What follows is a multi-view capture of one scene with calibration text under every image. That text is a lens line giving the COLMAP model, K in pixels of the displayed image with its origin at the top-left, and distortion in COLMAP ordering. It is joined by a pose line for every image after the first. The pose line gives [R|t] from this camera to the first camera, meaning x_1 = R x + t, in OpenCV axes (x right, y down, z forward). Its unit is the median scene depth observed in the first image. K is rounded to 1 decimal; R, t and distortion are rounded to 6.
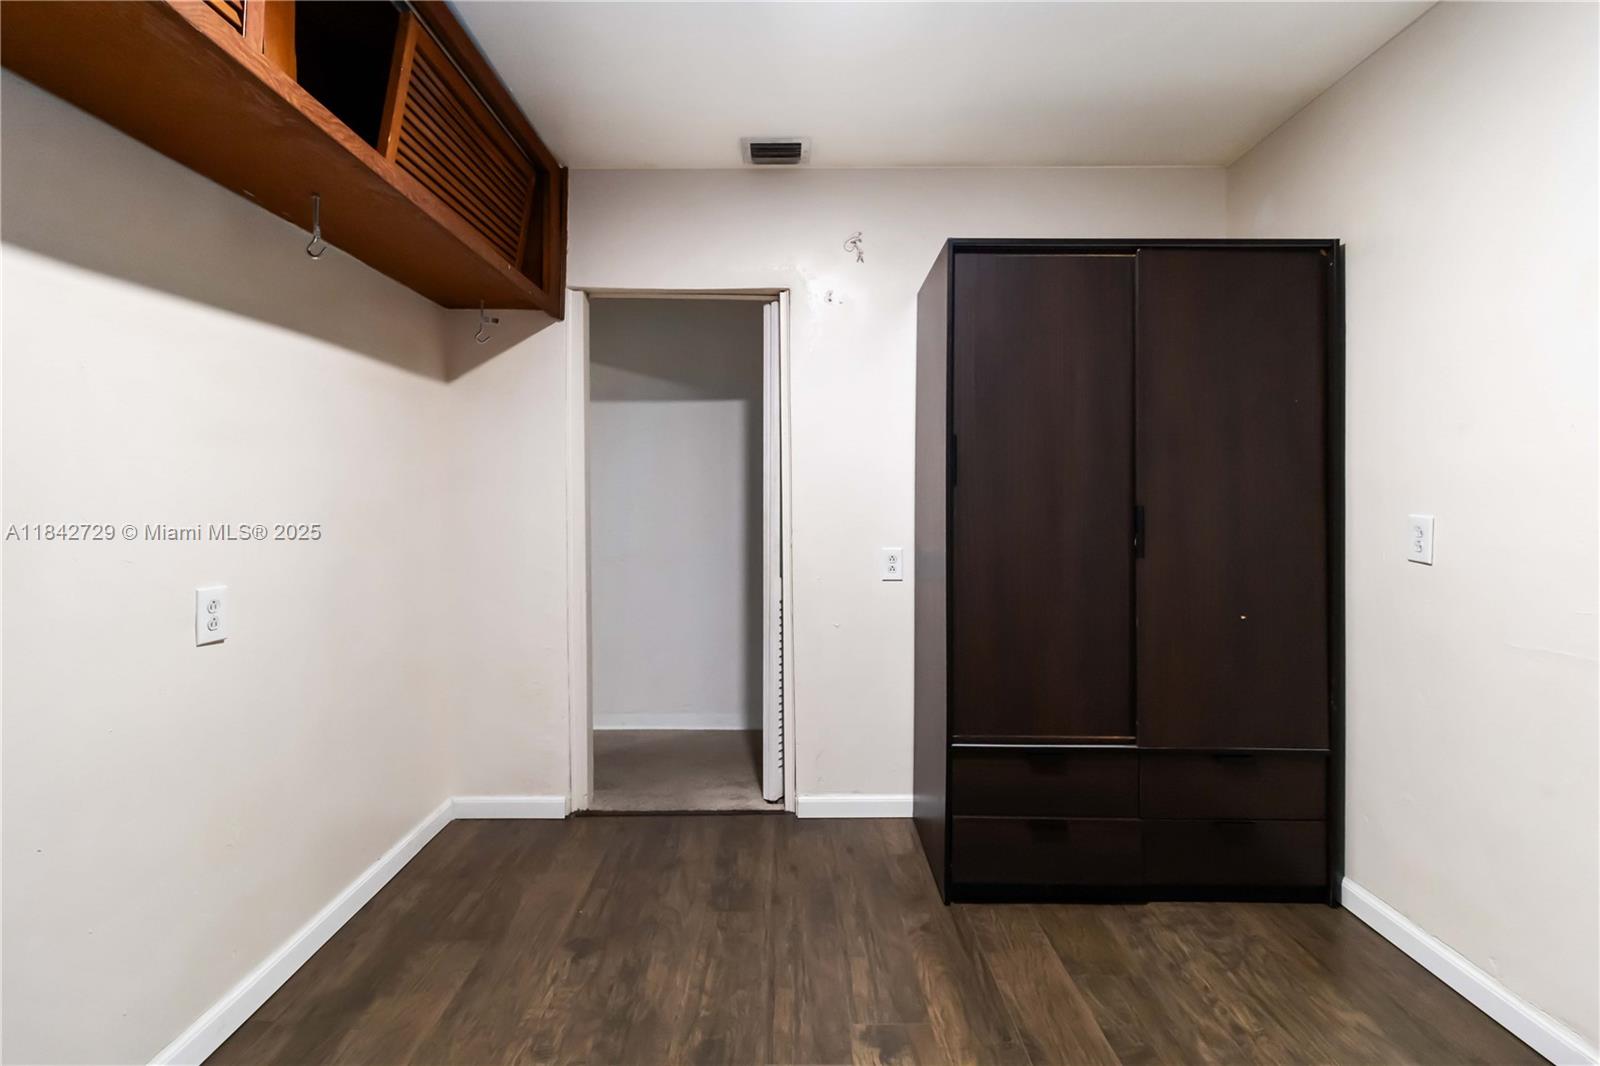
lens RADIAL K [[749.4, 0, 816.4], [0, 749.4, 500.5], [0, 0, 1]] dist [0.003169, -0.000960]
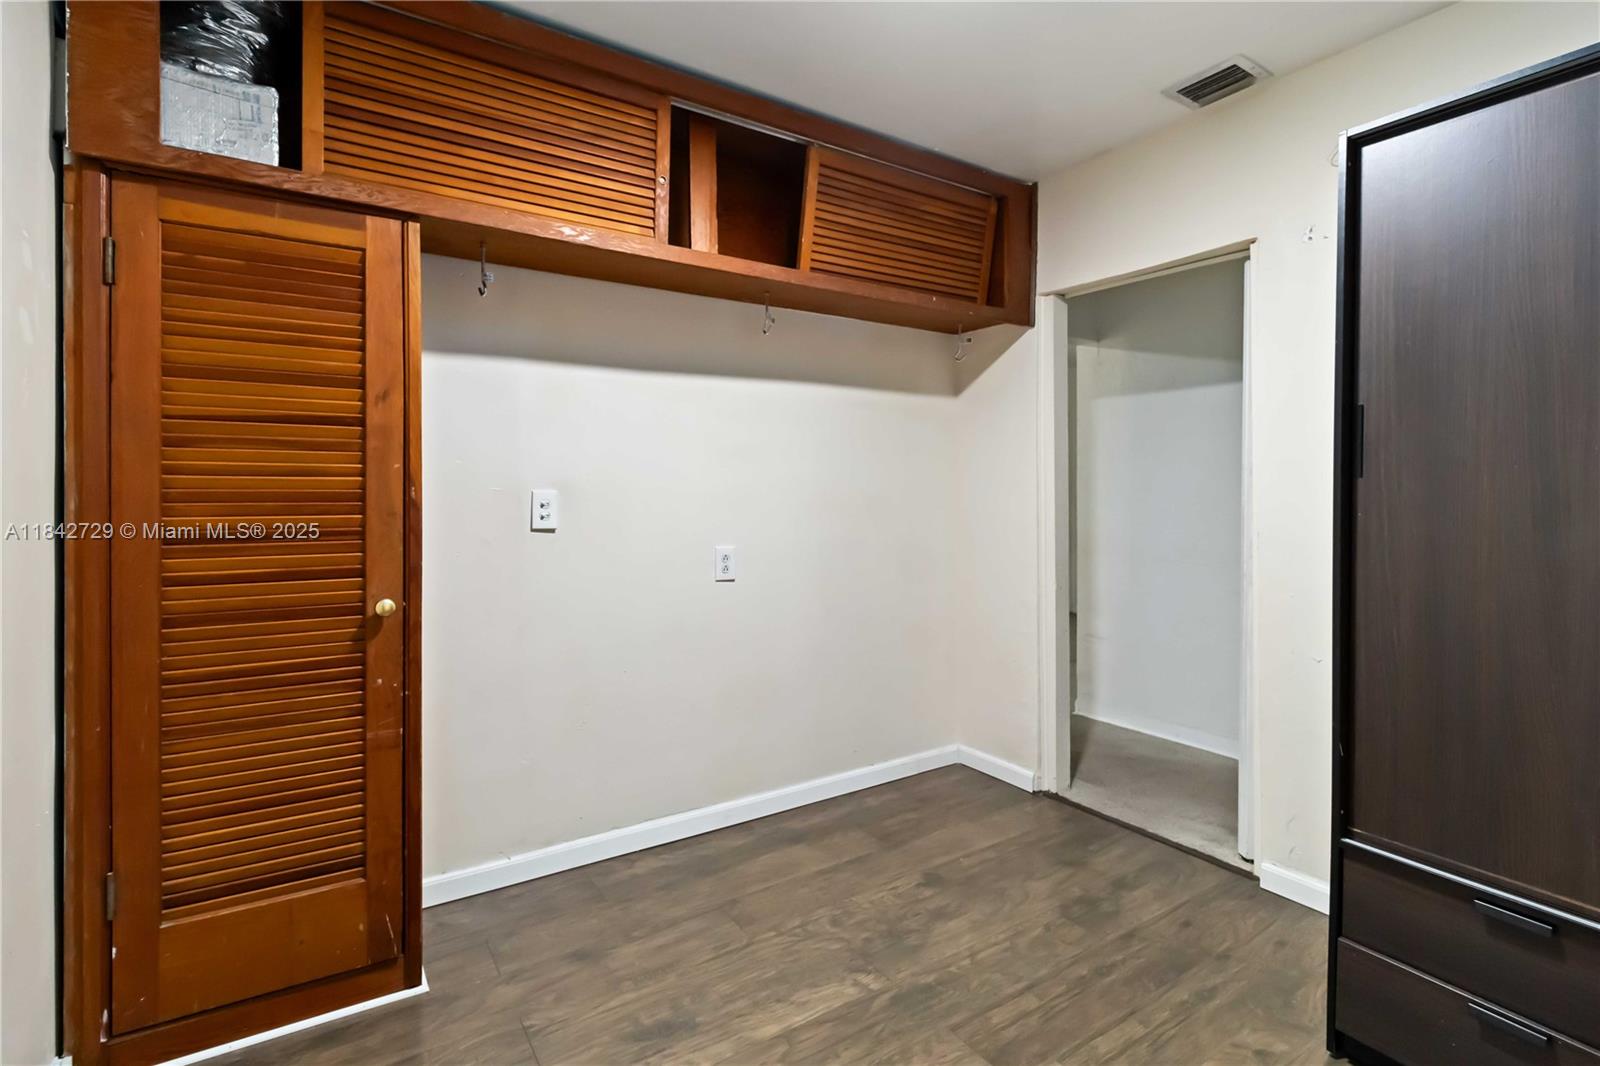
lens RADIAL K [[749.4, 0, 786.2], [0, 749.4, 495.1], [0, 0, 1]] dist [0.003169, -0.000960]
pose [[0.538311, -0.001076, -0.842746, 0.490432], [-0.001664, 0.999996, -0.002340, 0.003969], [0.842745, 0.002662, 0.538307, 0.167698]]
